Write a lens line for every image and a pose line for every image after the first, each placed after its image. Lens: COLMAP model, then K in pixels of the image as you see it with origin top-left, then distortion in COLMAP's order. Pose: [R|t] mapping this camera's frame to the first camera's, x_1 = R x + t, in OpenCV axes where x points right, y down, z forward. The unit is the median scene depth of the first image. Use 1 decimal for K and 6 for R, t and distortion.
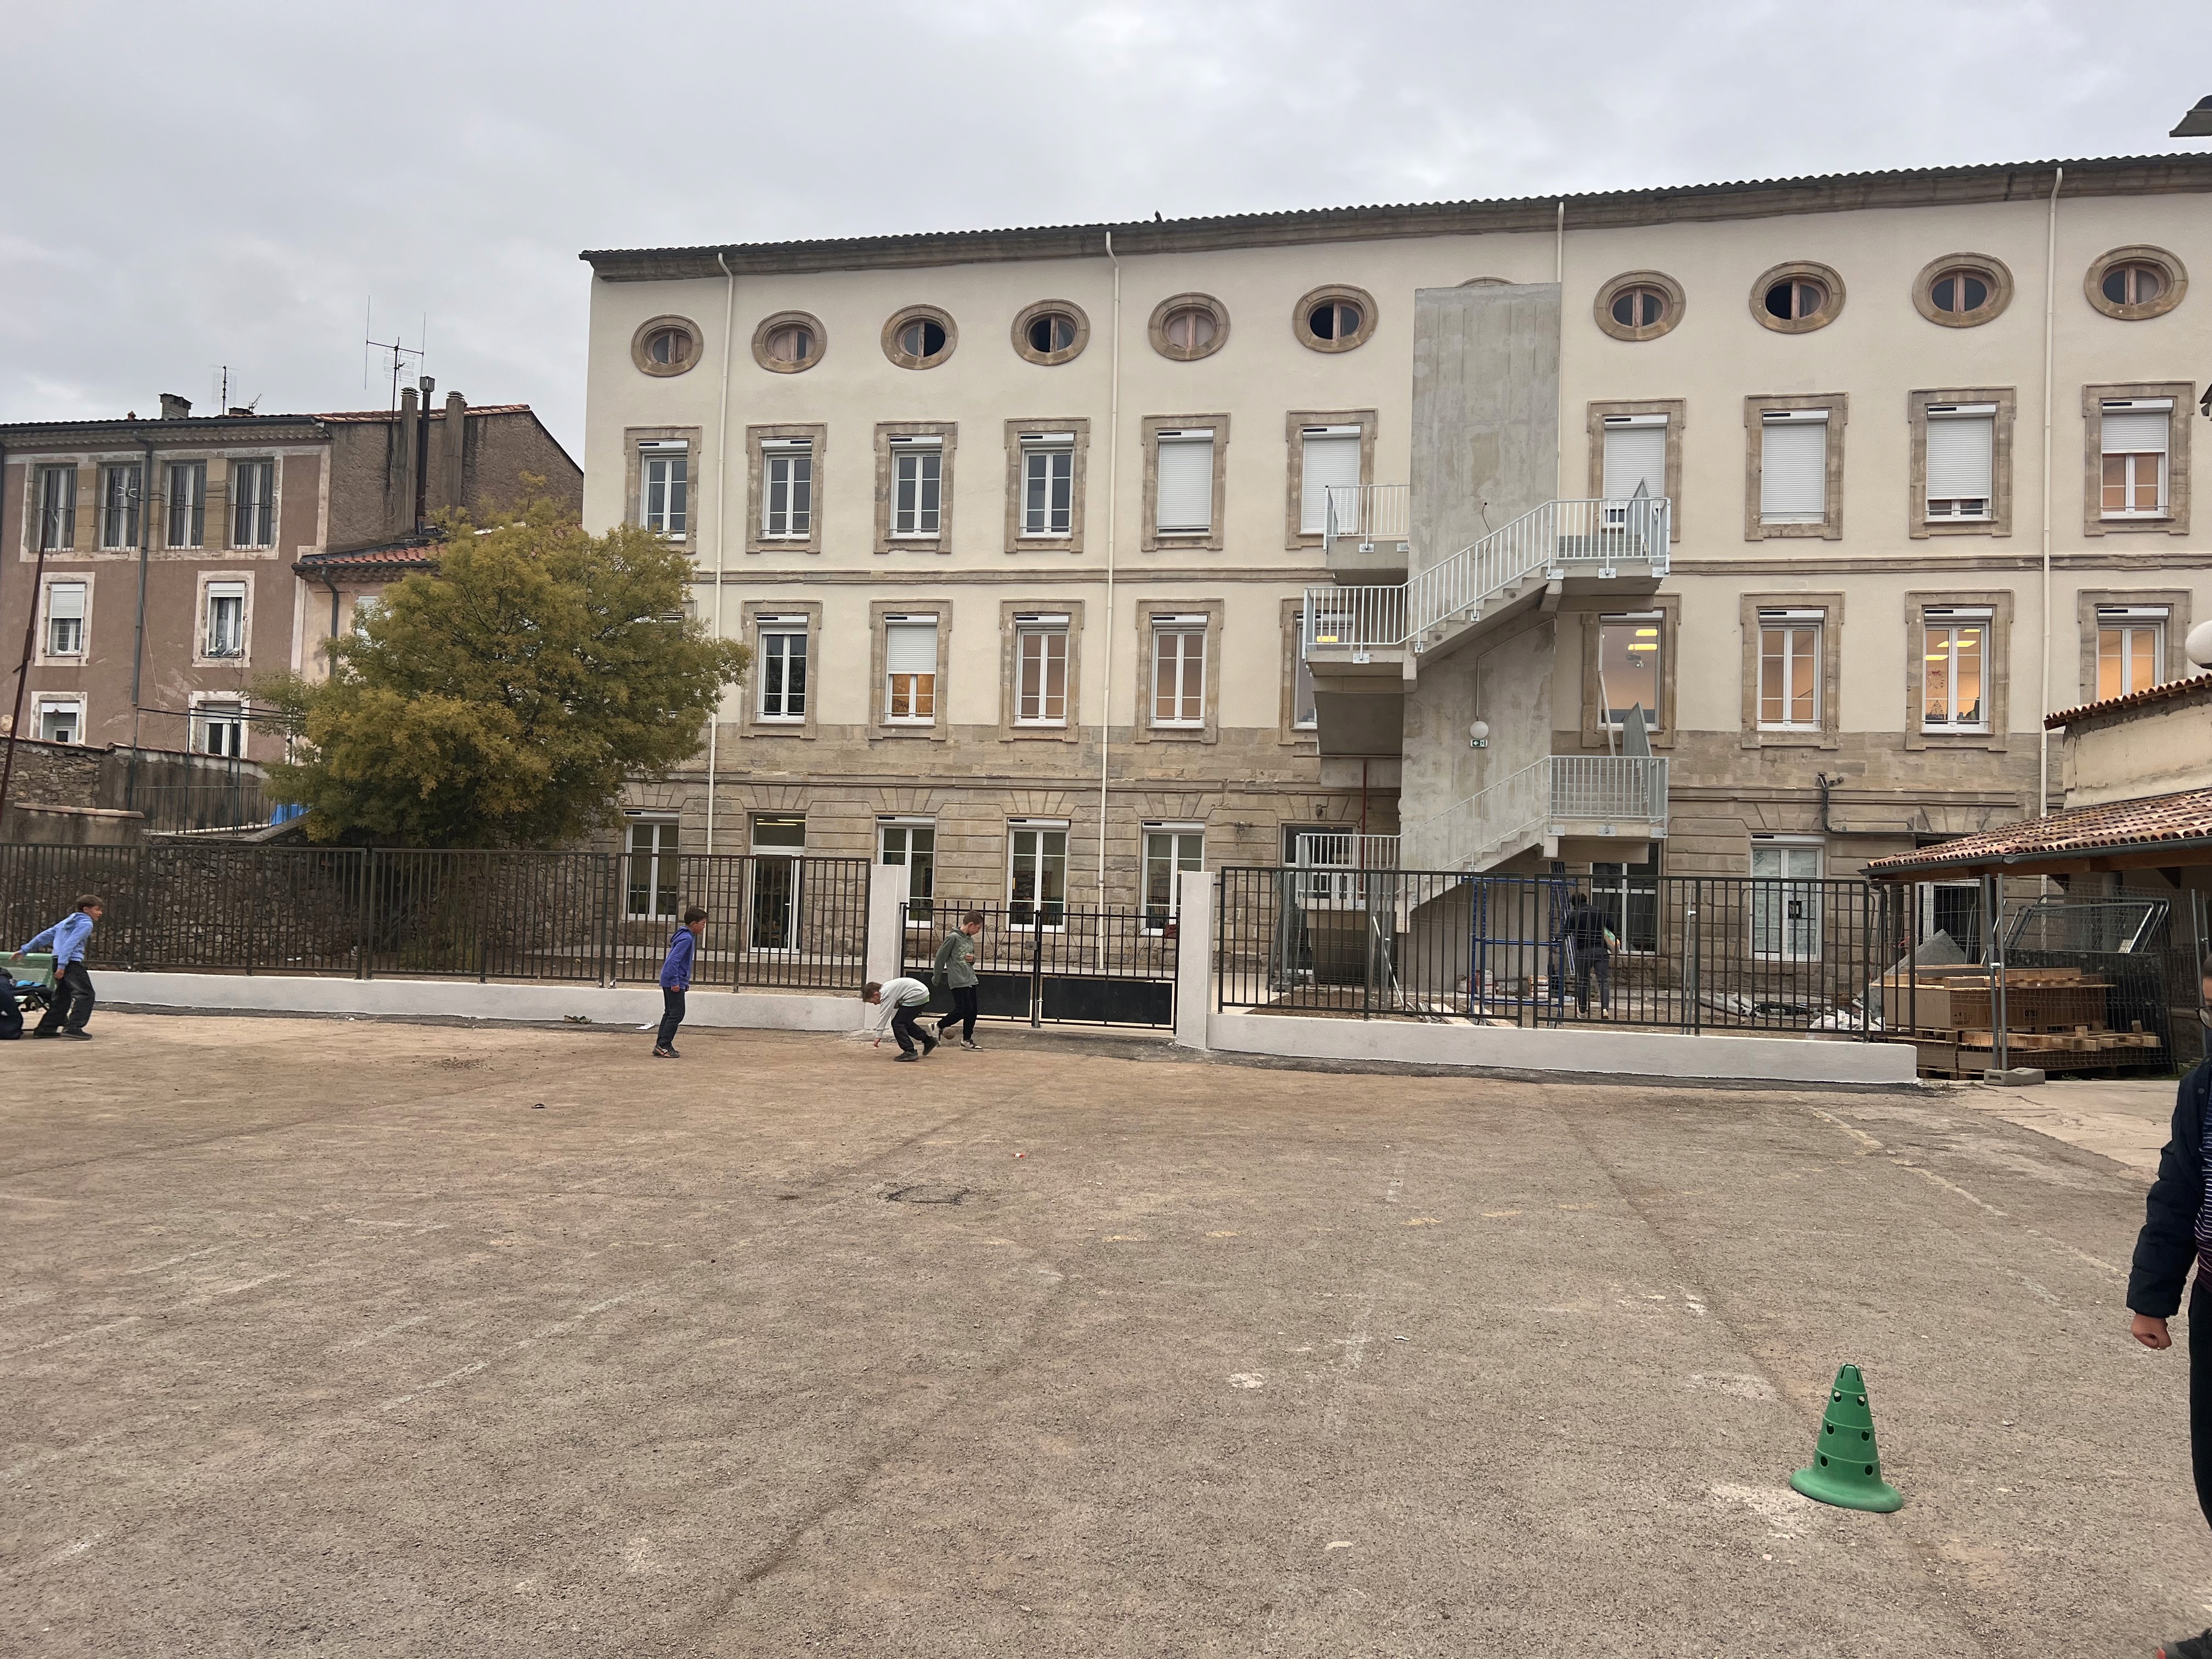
lens RADIAL K [[1647.9, 0, 1102.9], [0, 1647.9, 838.4], [0, 0, 1]] dist [0.012703, -0.016970]
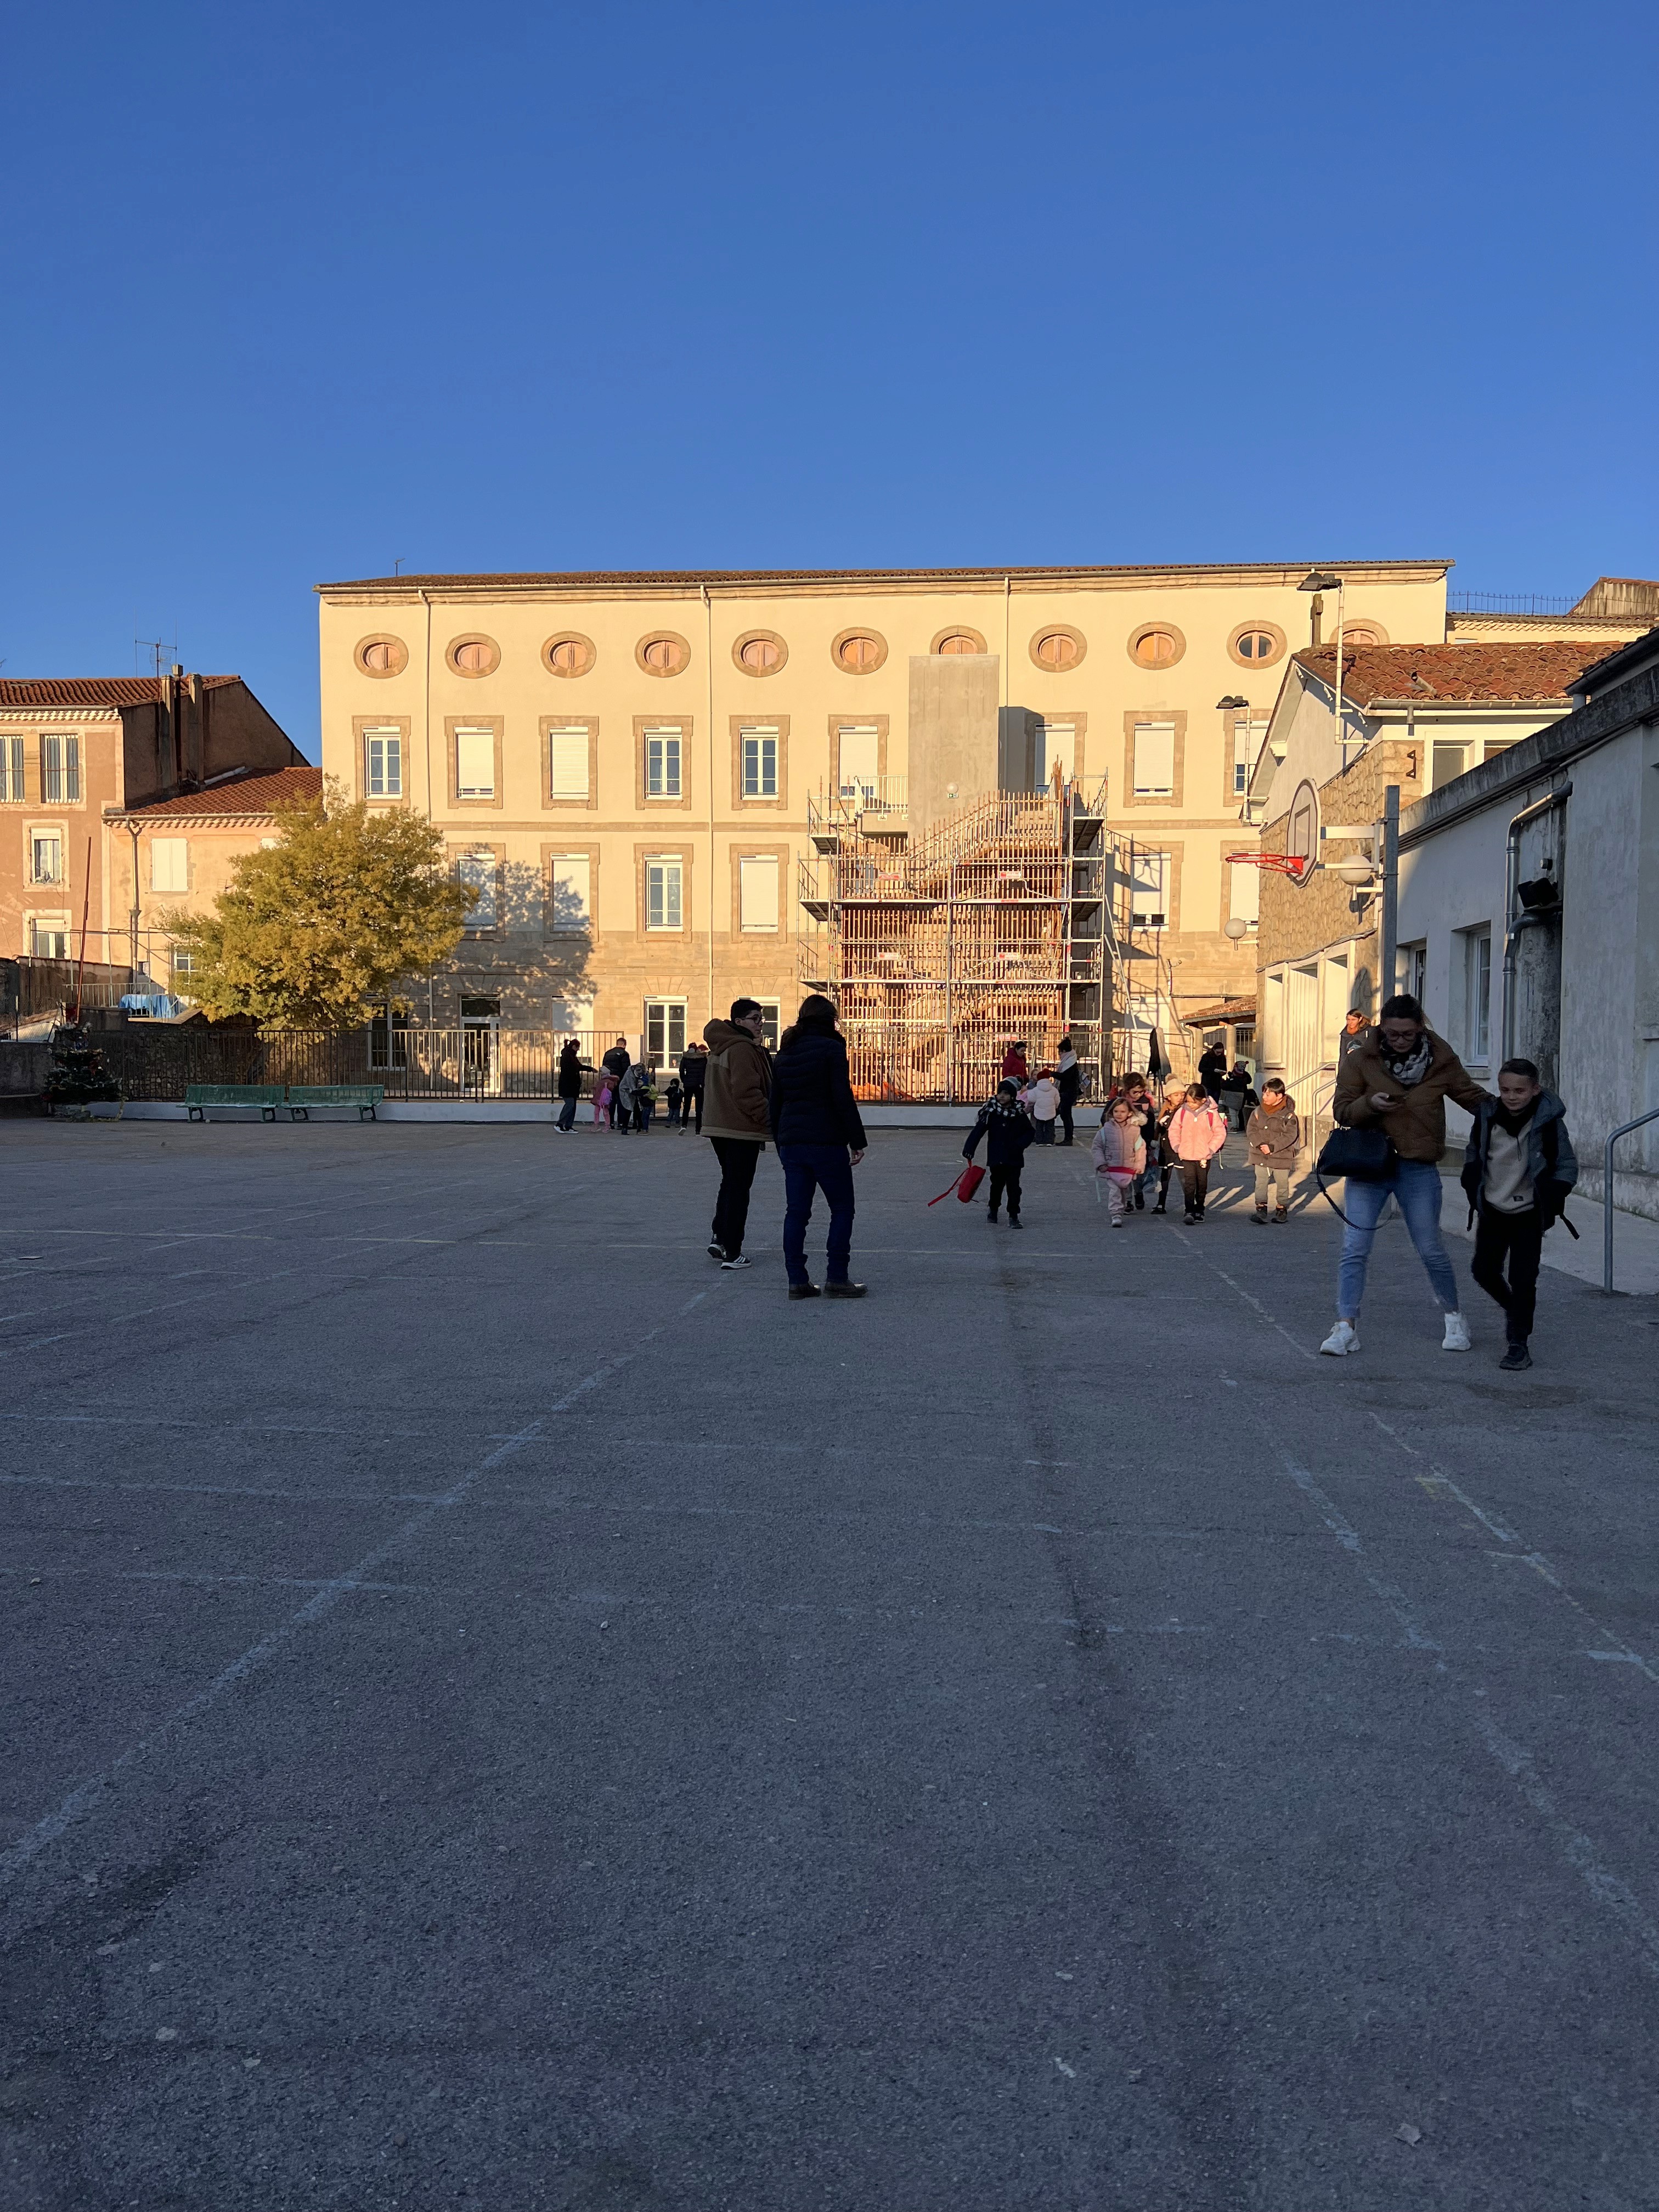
lens RADIAL K [[1647.9, 0, 837.6], [0, 1647.9, 1119.3], [0, 0, 1]] dist [0.012703, -0.016970]
pose [[0.992115, -0.029185, 0.121887, -0.069272], [0.018788, 0.996153, 0.085598, -0.024179], [-0.123916, -0.082633, 0.988846, -0.485628]]
